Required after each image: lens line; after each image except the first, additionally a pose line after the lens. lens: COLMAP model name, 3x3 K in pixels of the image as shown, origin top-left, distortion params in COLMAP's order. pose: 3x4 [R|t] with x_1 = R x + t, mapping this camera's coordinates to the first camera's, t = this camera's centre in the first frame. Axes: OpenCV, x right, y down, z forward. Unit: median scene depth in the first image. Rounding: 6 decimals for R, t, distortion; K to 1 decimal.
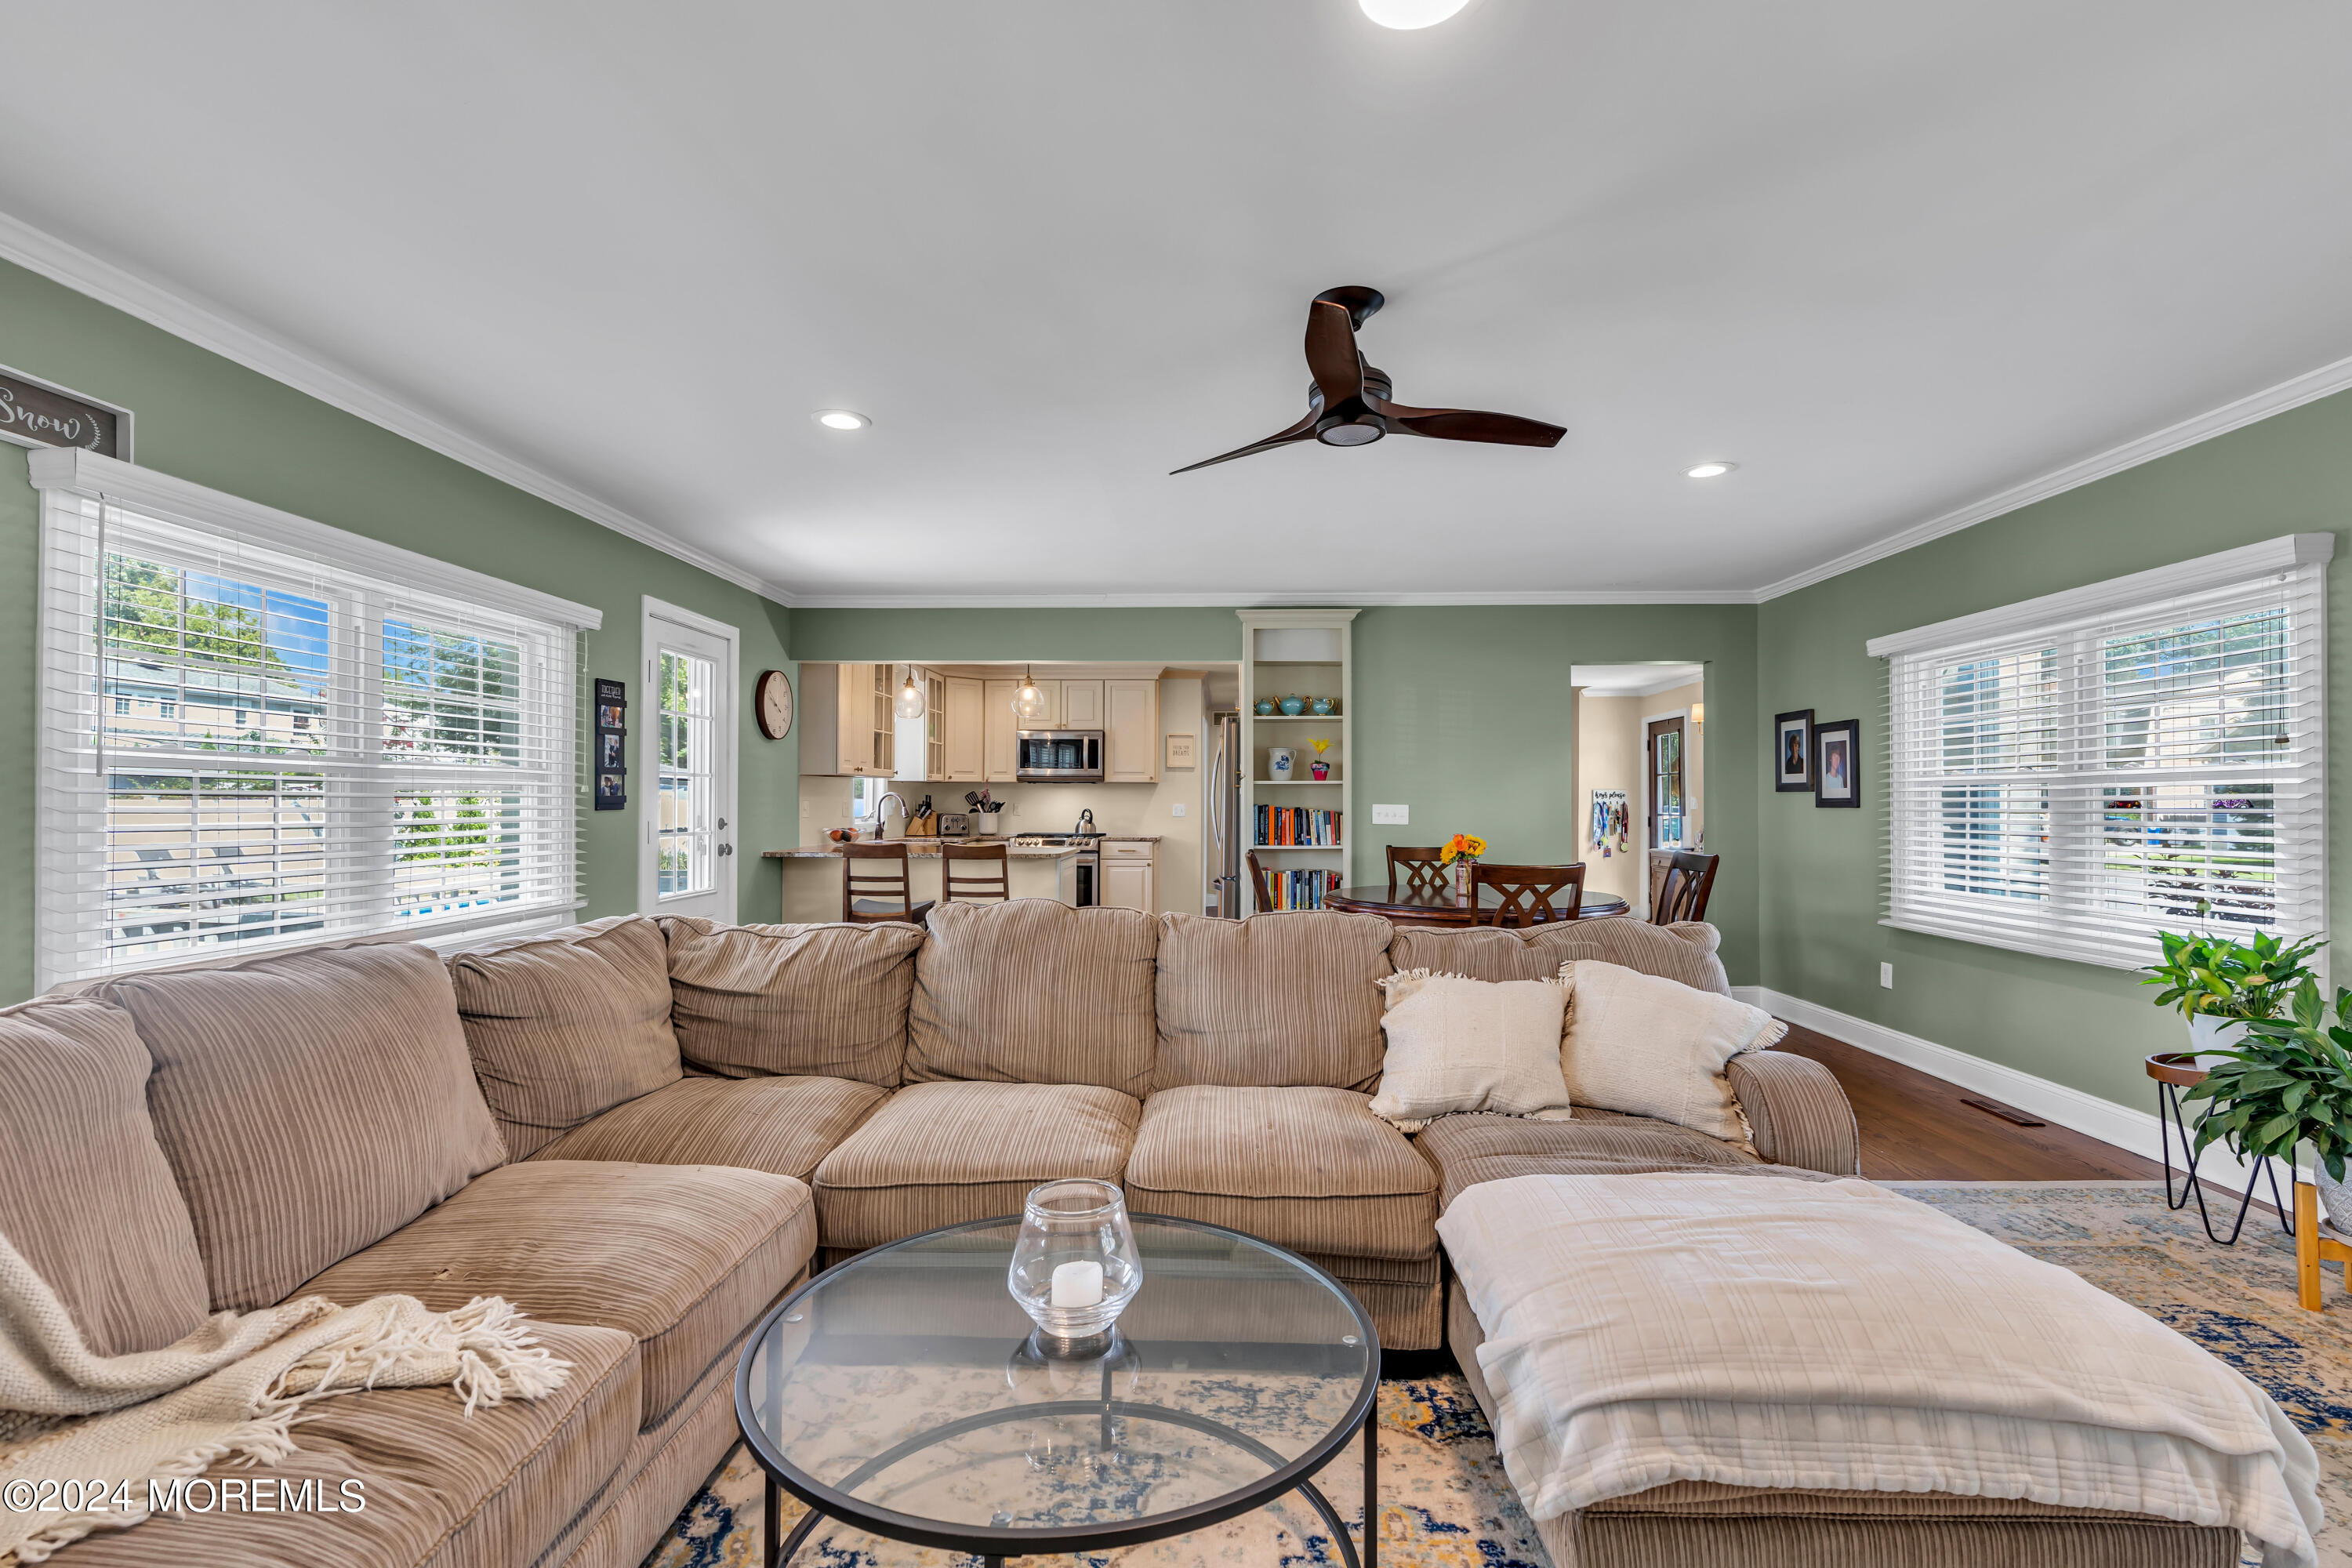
lens RADIAL K [[1077.4, 0, 1186.7], [0, 1077.4, 789.8], [0, 0, 1]] dist [0.024125, 0.003249]
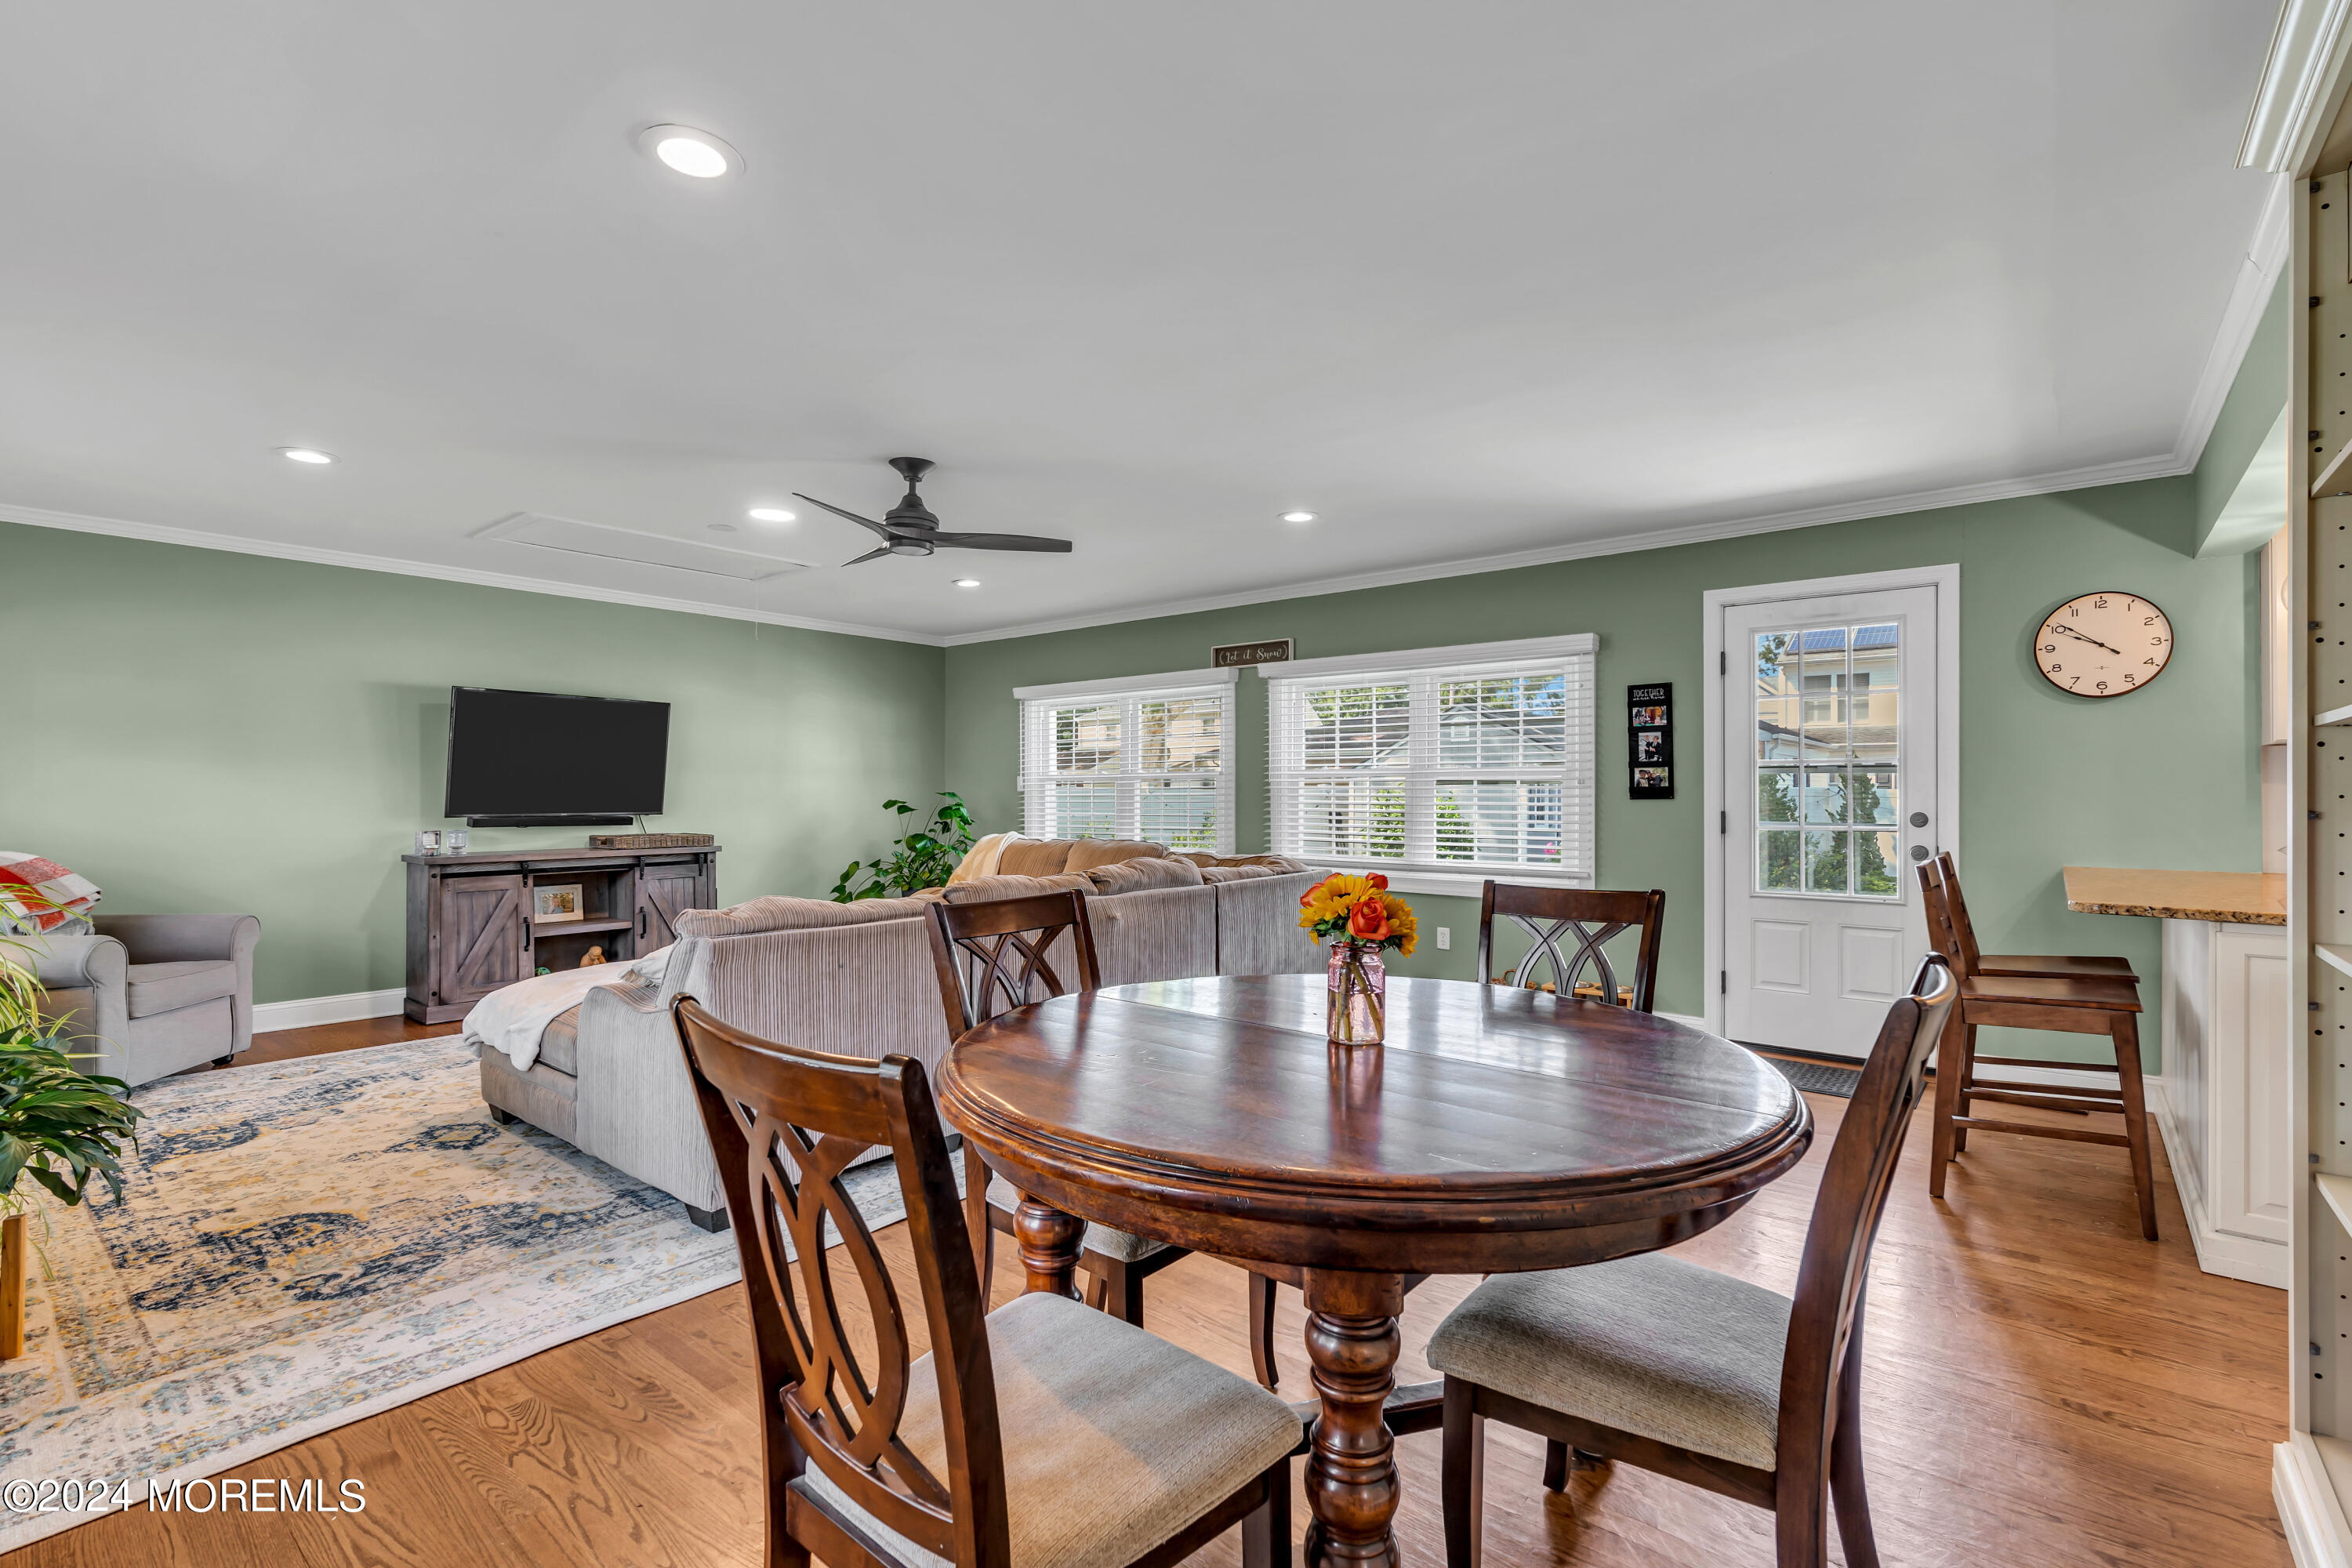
lens RADIAL K [[1077.4, 0, 1181.7], [0, 1077.4, 790.2], [0, 0, 1]] dist [0.024125, 0.003249]
pose [[-0.621633, -0.001444, -0.783308, 0.525456], [0.005563, 0.999965, -0.006259, 0.011028], [0.783289, -0.008248, -0.621603, 1.067094]]
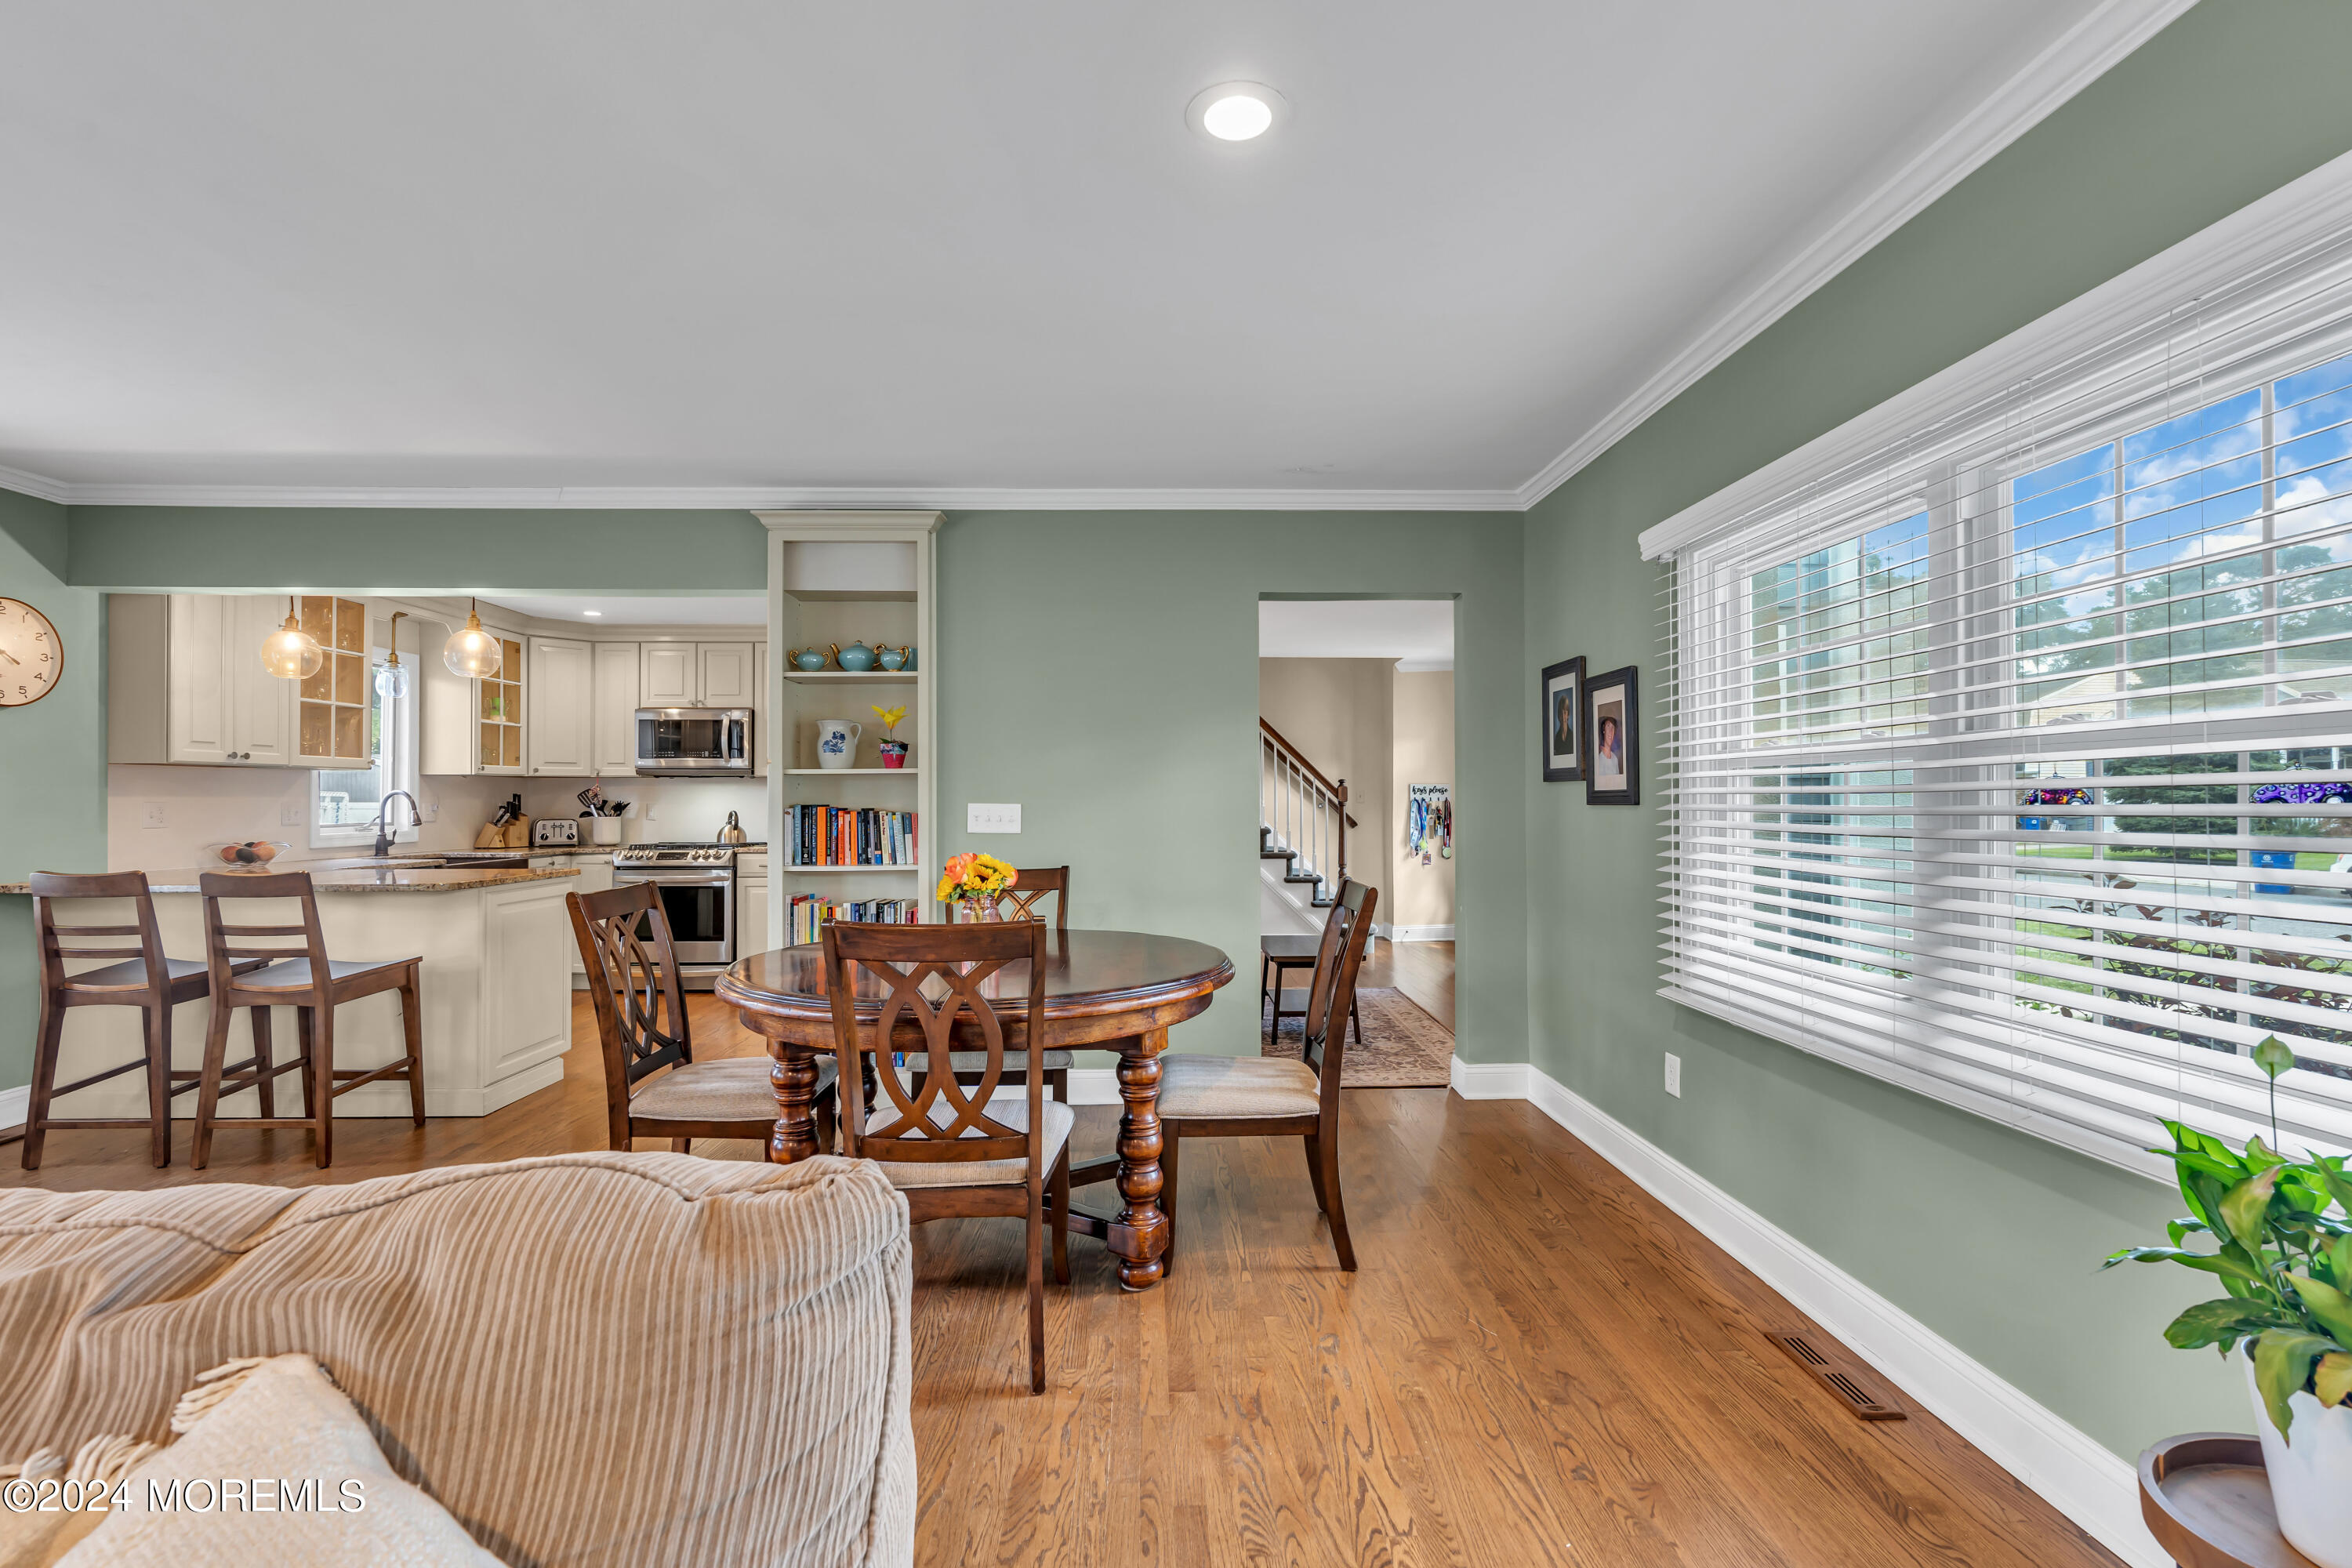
lens RADIAL K [[1077.4, 0, 1159.5], [0, 1077.4, 789.4], [0, 0, 1]] dist [0.024125, 0.003249]
pose [[0.999047, -0.004408, 0.043423, 0.292356], [0.004383, 0.999990, 0.000666, 0.005404], [-0.043426, -0.000475, 0.999057, 0.356833]]
